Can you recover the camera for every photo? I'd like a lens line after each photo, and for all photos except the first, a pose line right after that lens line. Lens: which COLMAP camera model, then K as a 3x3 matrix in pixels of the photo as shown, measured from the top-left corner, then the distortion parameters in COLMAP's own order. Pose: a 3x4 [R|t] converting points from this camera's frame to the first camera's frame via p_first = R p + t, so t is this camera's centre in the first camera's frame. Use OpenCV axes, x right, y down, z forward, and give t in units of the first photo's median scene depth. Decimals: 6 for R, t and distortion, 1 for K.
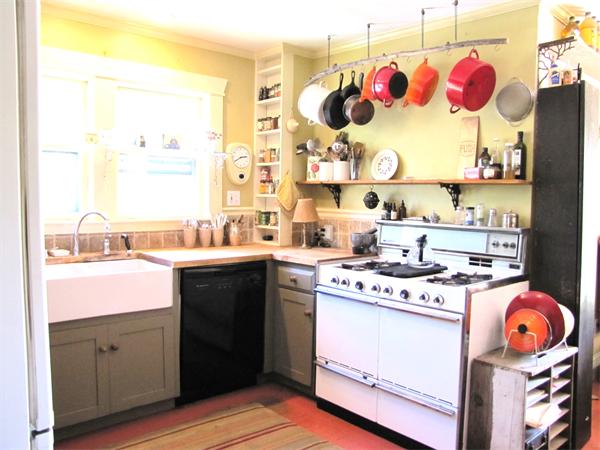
lens RADIAL K [[498.1, 0, 300.0], [0, 498.1, 225.0], [0, 0, 1]] dist [-0.120499, 0.016854]
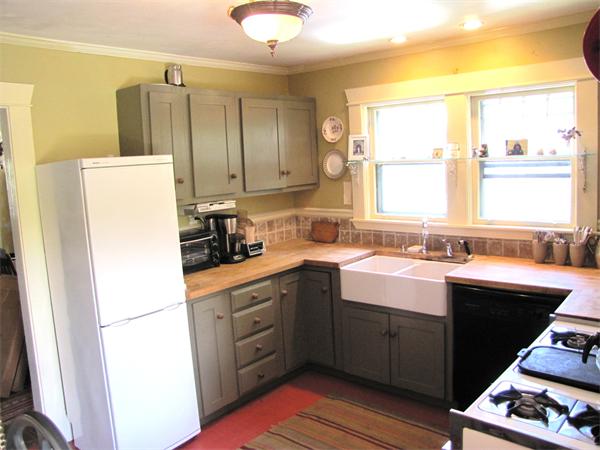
lens RADIAL K [[498.1, 0, 300.0], [0, 498.1, 225.0], [0, 0, 1]] dist [-0.120499, 0.016854]
pose [[0.137164, 0.108859, -0.984549, 0.636058], [-0.004428, 0.994000, 0.109287, -0.127315], [0.990539, -0.010630, 0.136823, 0.491734]]
